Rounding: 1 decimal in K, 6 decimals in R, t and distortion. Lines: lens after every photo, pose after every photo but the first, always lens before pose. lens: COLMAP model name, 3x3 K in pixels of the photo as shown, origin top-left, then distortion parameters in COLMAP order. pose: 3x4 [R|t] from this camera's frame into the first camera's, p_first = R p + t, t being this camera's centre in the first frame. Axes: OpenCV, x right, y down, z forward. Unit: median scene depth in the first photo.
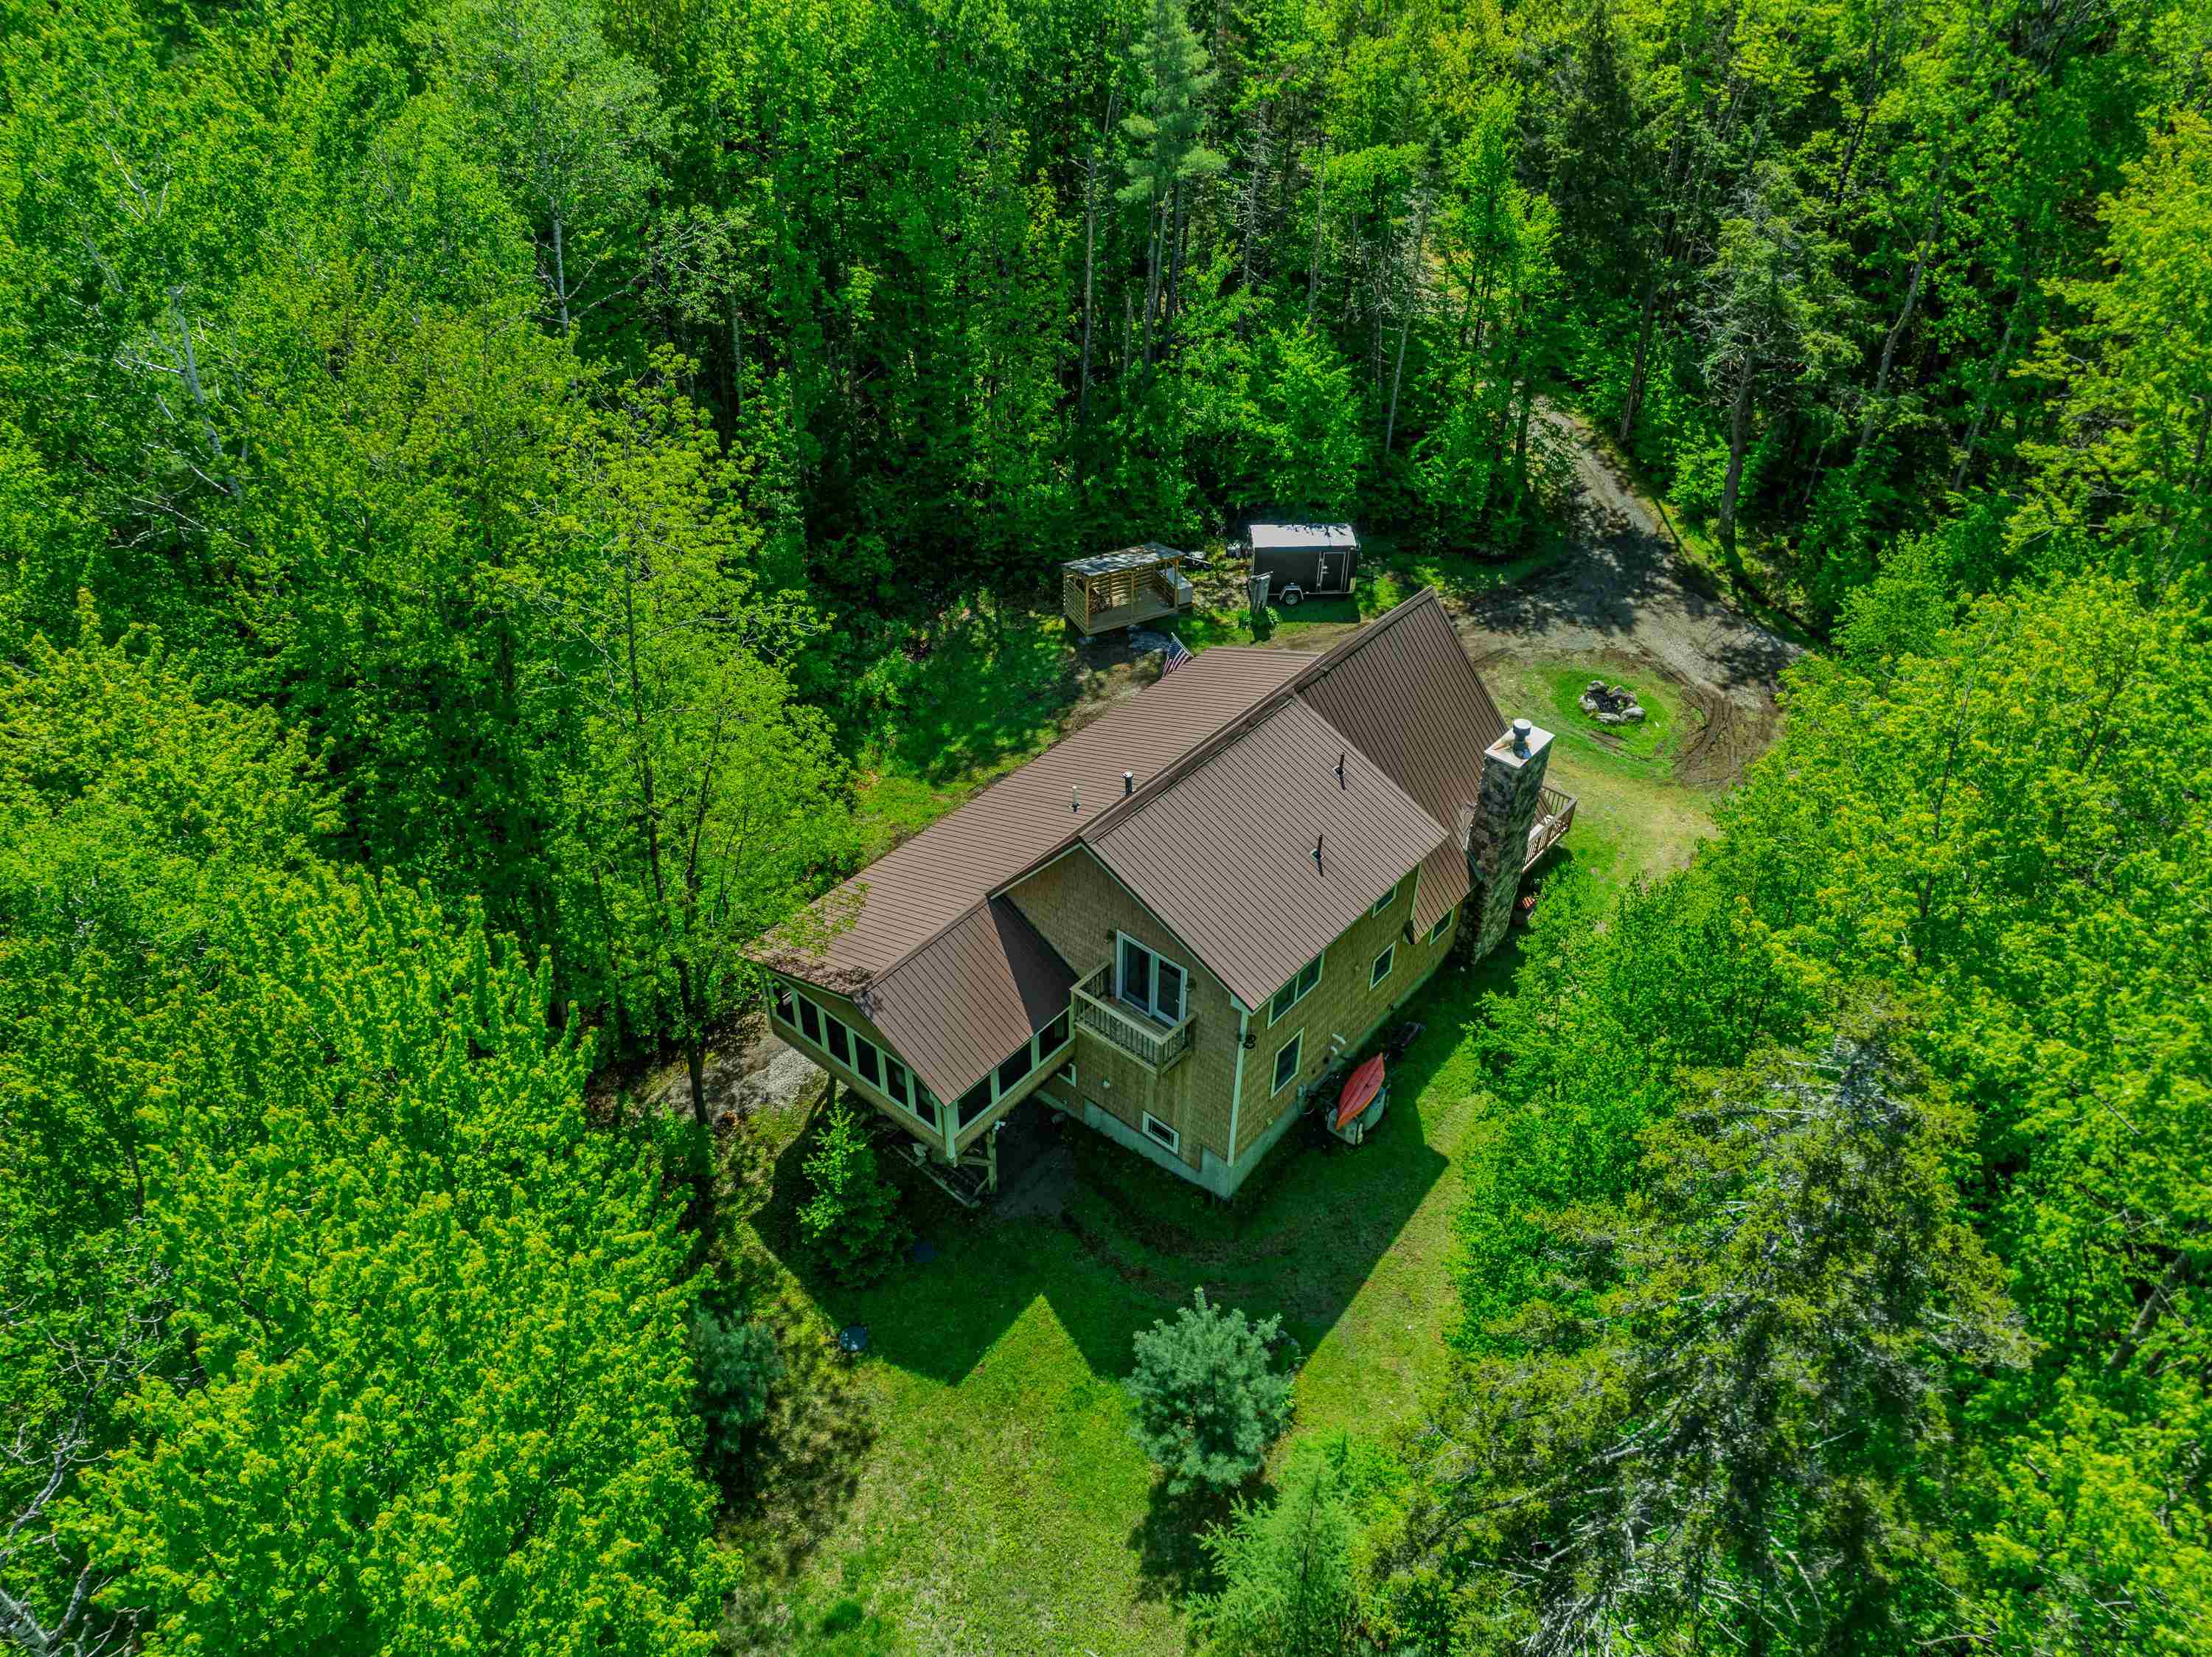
lens RADIAL K [[1566.6, 0, 1105.3], [0, 1566.6, 822.0], [0, 0, 1]] dist [-0.049647, 0.023209]
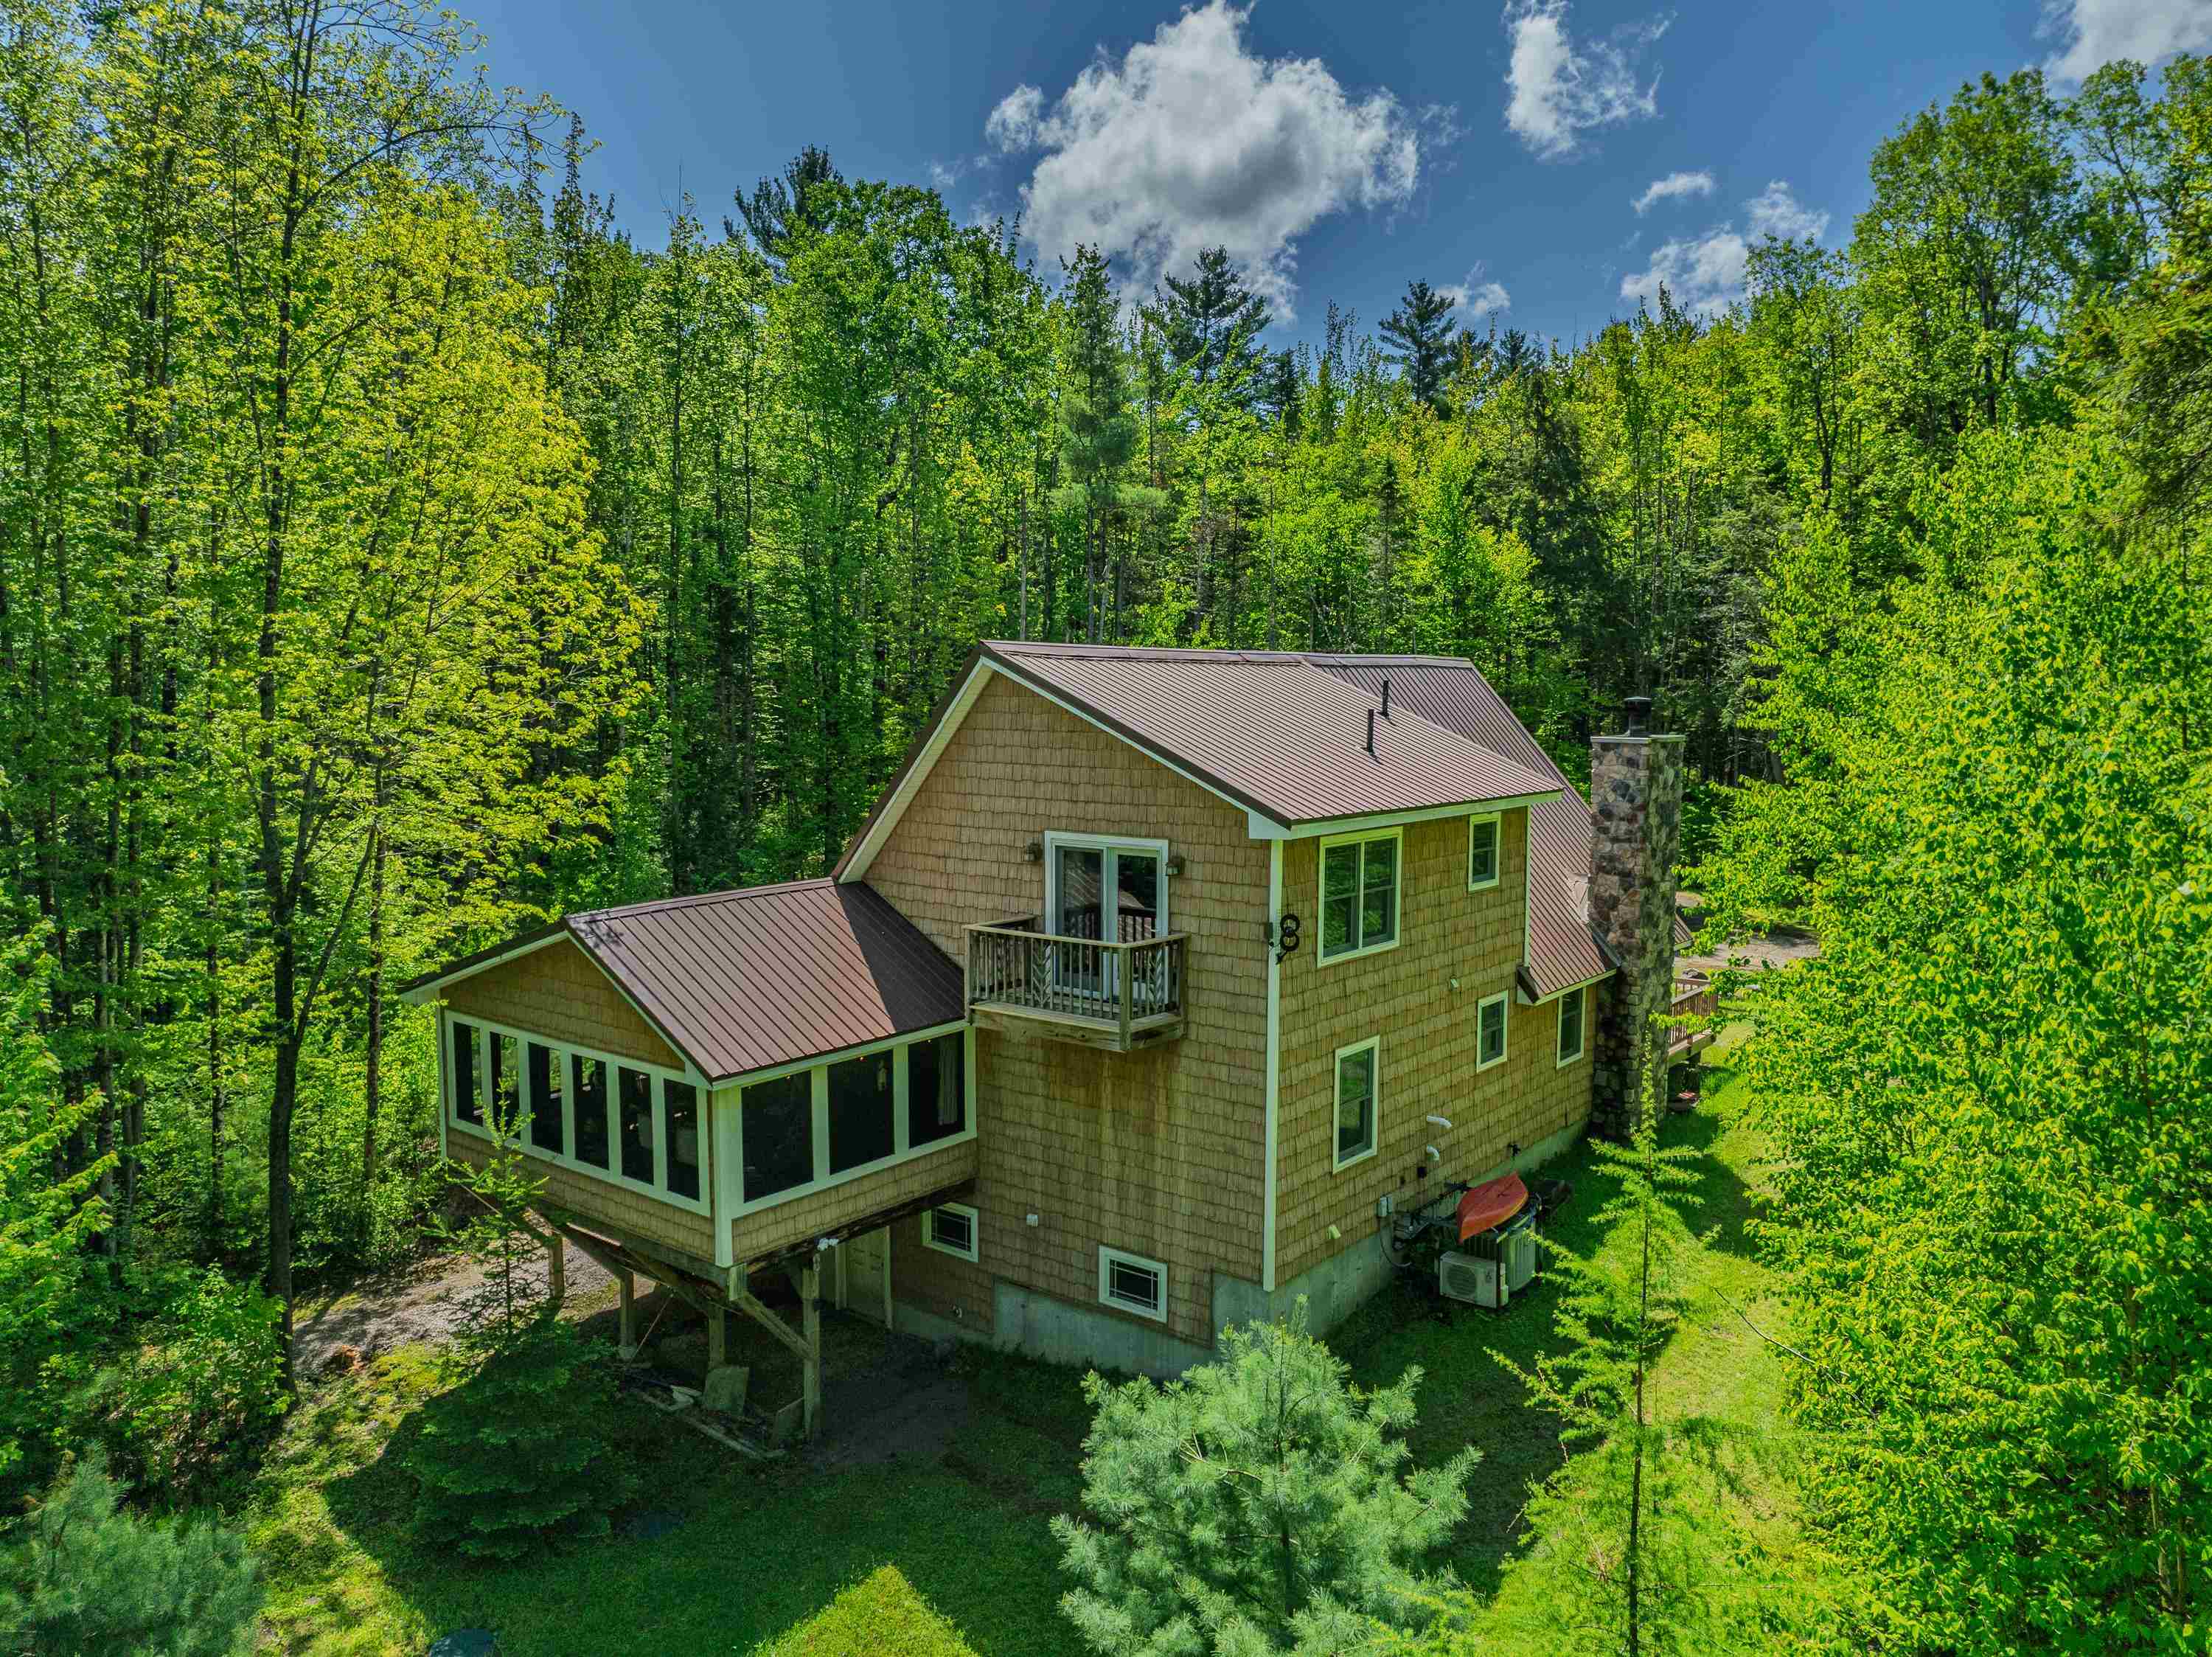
lens RADIAL K [[1566.6, 0, 1099.9], [0, 1566.6, 829.4], [0, 0, 1]] dist [-0.049647, 0.023209]
pose [[0.999501, -0.013161, 0.028709, 0.011017], [0.026730, 0.836680, -0.547039, 0.363449], [-0.016821, 0.547534, 0.836614, 0.475986]]
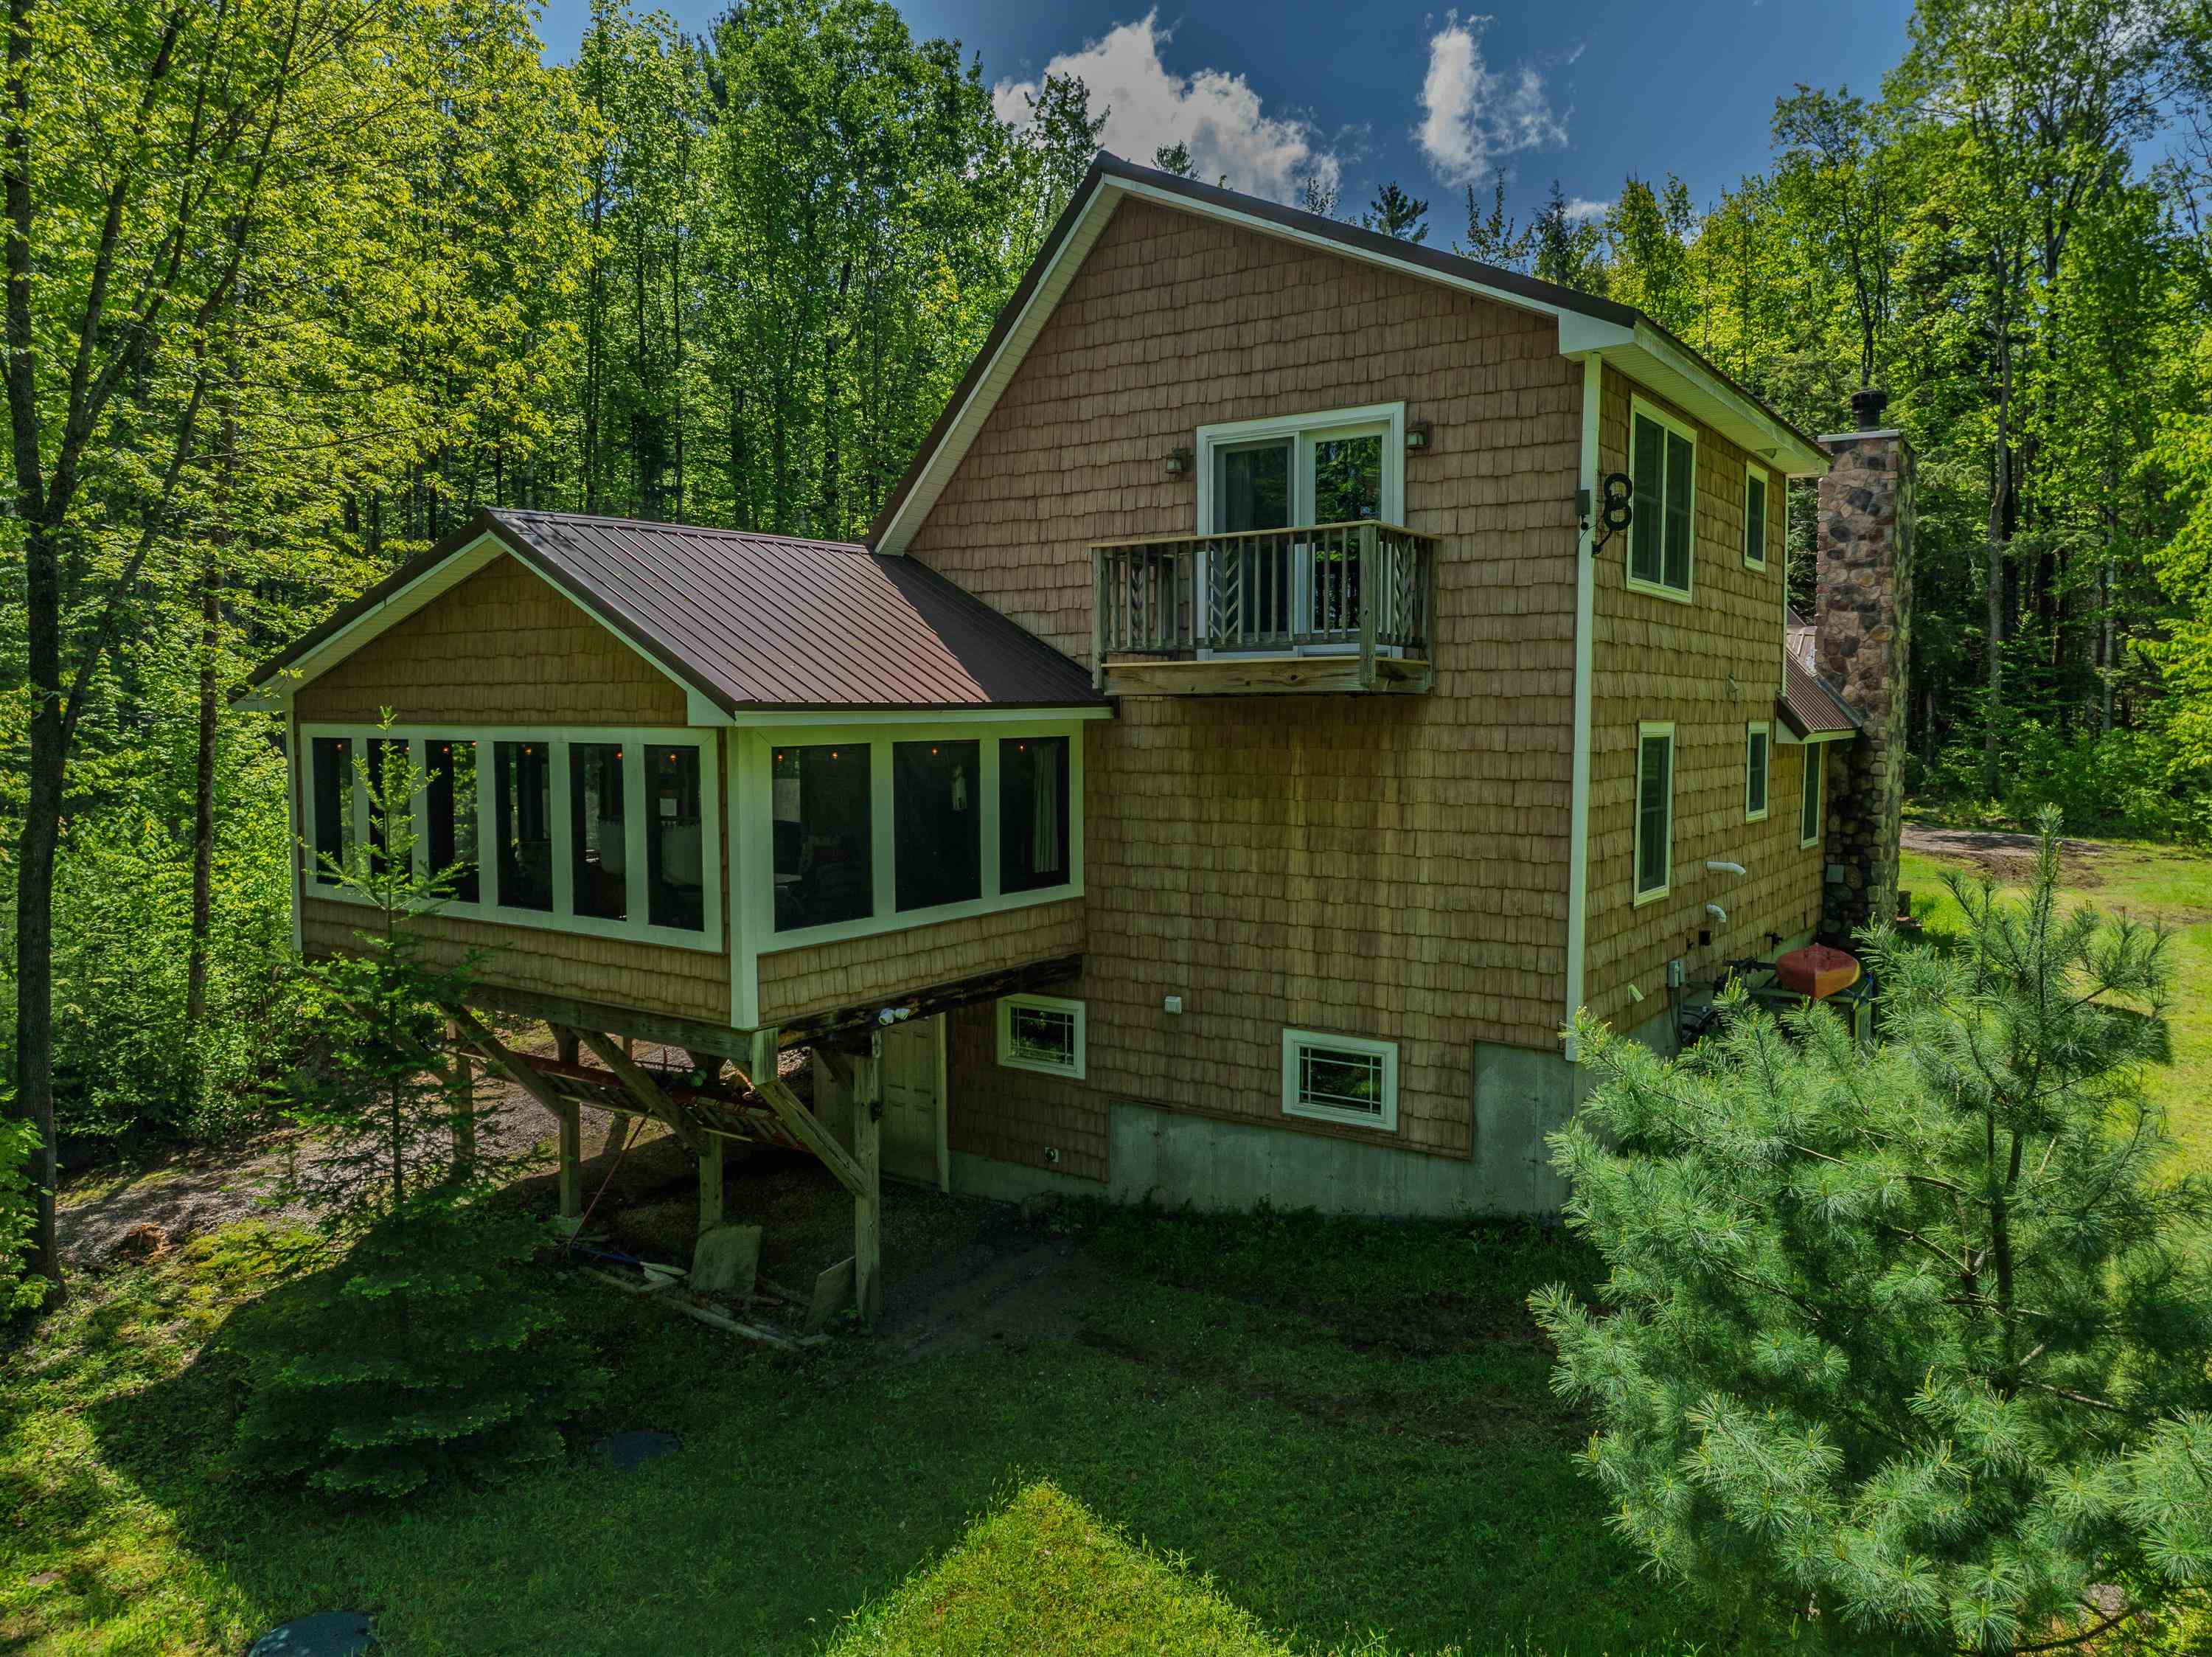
lens RADIAL K [[1566.6, 0, 1105.4], [0, 1566.6, 827.8], [0, 0, 1]] dist [-0.049647, 0.023209]
pose [[0.995062, -0.018607, 0.097495, -0.053295], [0.070033, 0.827686, -0.556805, 0.351860], [-0.070335, 0.560883, 0.824902, 0.680042]]
